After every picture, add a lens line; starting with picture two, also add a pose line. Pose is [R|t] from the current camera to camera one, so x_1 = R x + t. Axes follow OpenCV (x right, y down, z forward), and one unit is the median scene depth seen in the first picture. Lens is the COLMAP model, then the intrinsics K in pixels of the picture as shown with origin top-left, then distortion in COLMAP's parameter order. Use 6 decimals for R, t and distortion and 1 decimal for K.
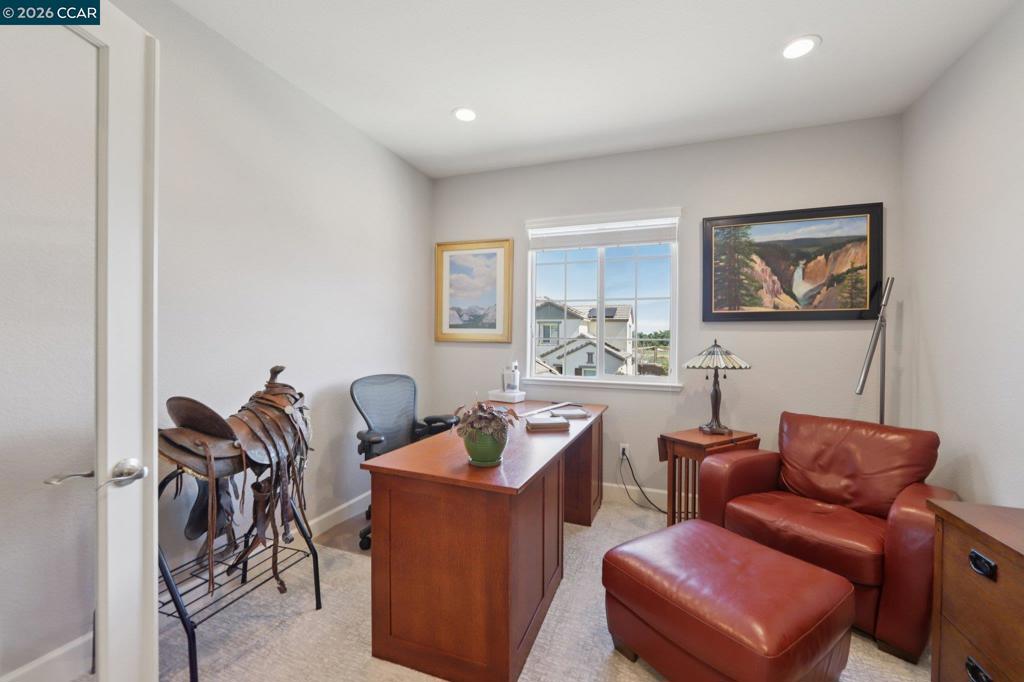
lens RADIAL K [[408.1, 0, 517.8], [0, 408.1, 341.9], [0, 0, 1]] dist [-0.012178, 0.002253]
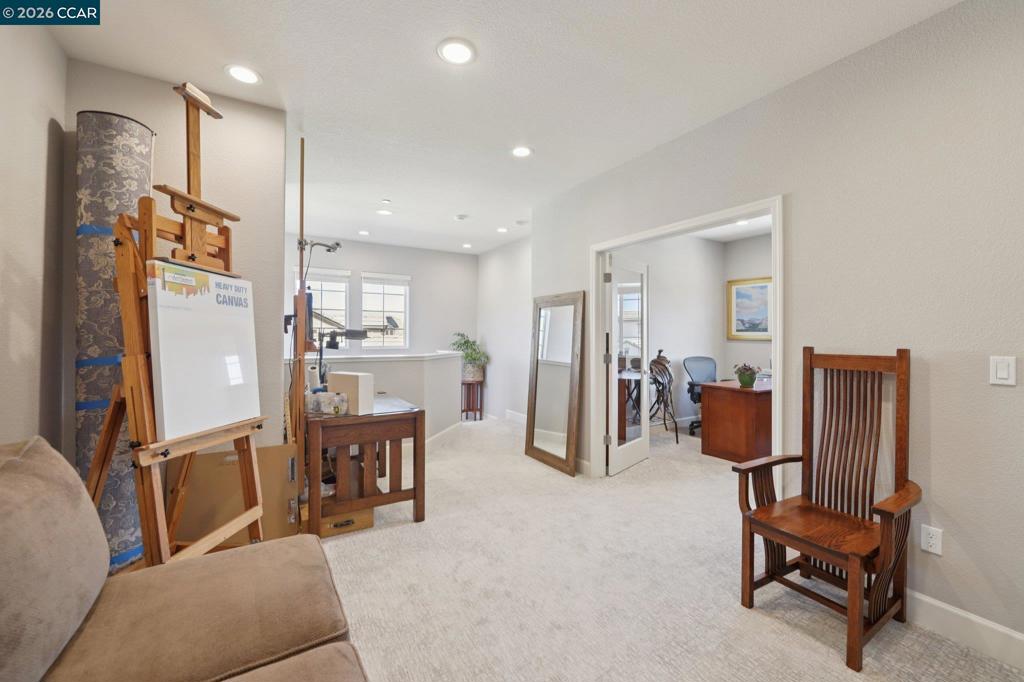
lens RADIAL K [[408.1, 0, 520.5], [0, 408.1, 335.2], [0, 0, 1]] dist [-0.012178, 0.002253]
pose [[0.781834, -0.007493, -0.623441, 0.242584], [0.001156, 0.999943, -0.010569, -0.004537], [0.623485, 0.007542, 0.781799, -1.145930]]
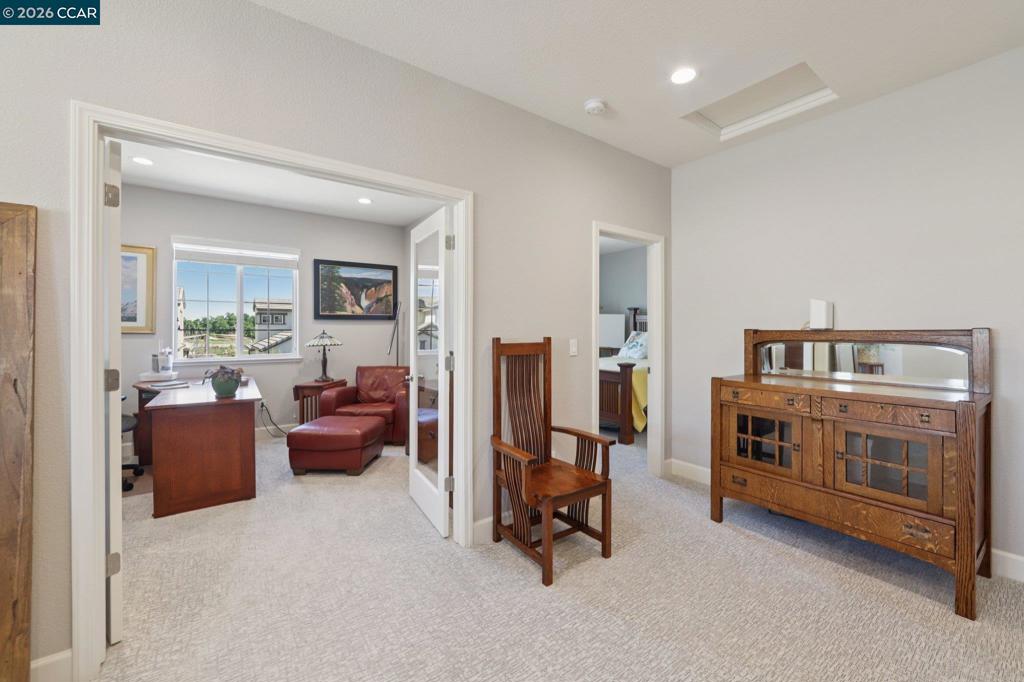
lens RADIAL K [[408.1, 0, 517.4], [0, 408.1, 330.5], [0, 0, 1]] dist [-0.012178, 0.002253]
pose [[0.558755, -0.012208, 0.829243, -0.529553], [0.007969, 0.999925, 0.009351, -0.013149], [-0.829295, 0.001383, 0.558810, -0.720760]]
